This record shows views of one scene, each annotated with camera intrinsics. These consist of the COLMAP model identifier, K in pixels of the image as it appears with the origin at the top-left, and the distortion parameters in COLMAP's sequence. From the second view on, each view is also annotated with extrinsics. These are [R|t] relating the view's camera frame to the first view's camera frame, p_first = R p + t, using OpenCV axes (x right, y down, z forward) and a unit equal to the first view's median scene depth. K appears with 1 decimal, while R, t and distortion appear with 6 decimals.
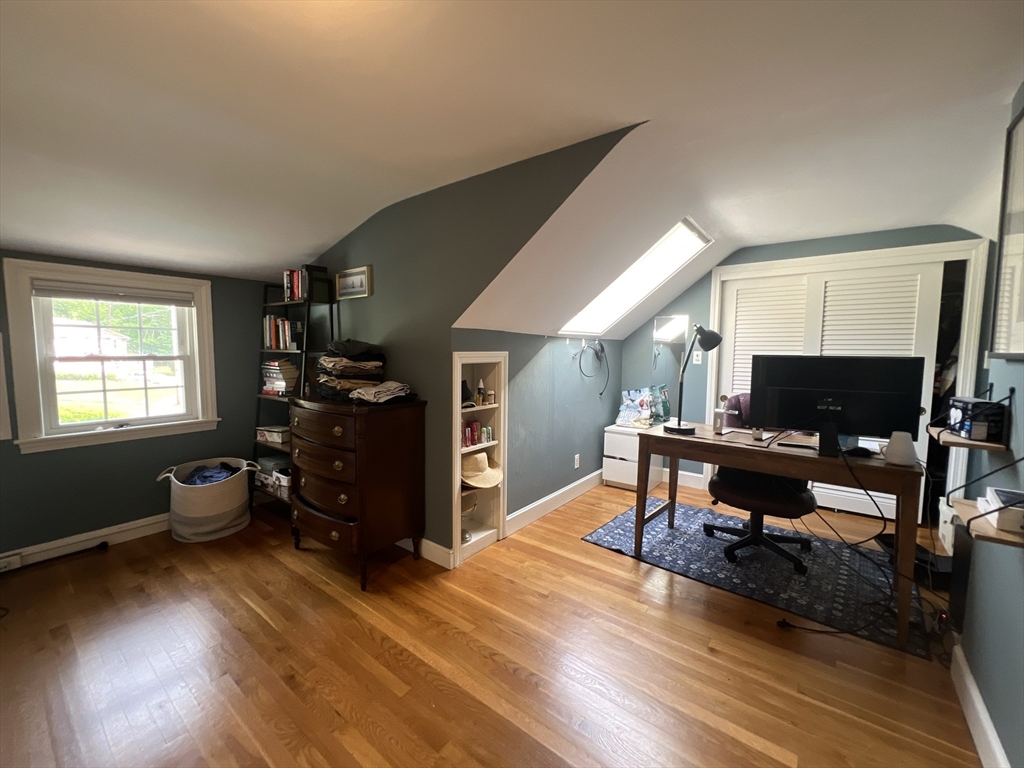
lens RADIAL K [[411.7, 0, 509.8], [0, 411.7, 381.3], [0, 0, 1]] dist [-0.007327, 0.000035]
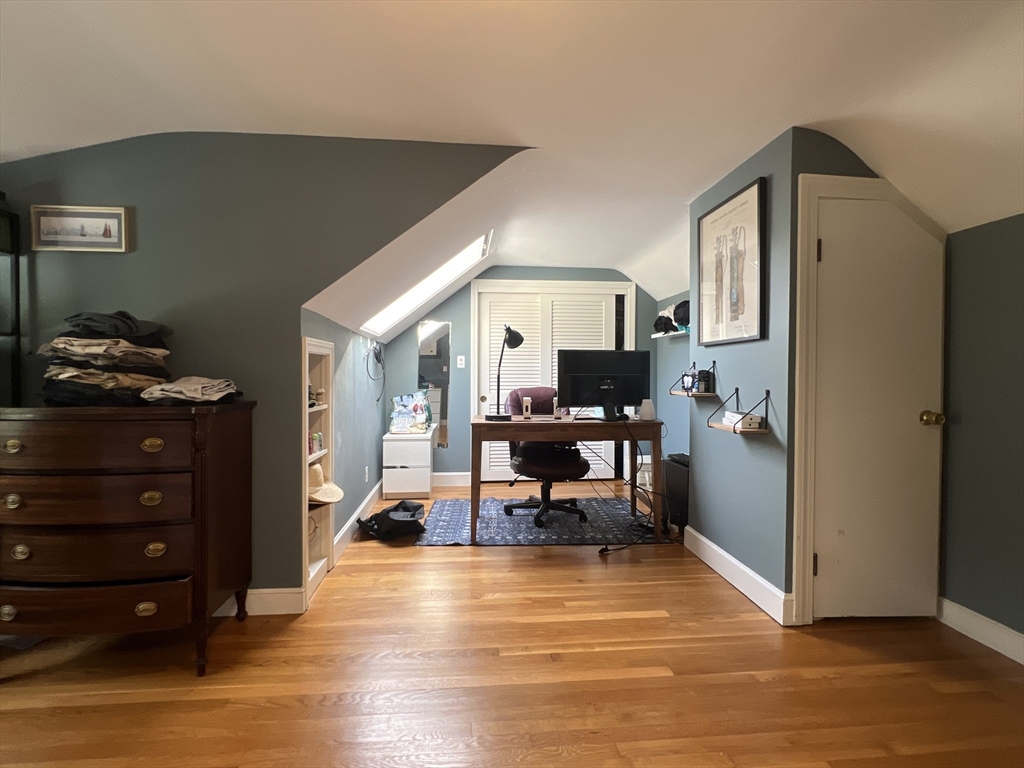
lens RADIAL K [[464.4, 0, 508.0], [0, 464.4, 381.1], [0, 0, 1]] dist [-0.015090, -0.000016]
pose [[0.740736, -0.017876, 0.671558, -0.395571], [0.054971, 0.997906, -0.034071, 0.060573], [-0.669543, 0.062154, 0.740168, 0.051464]]
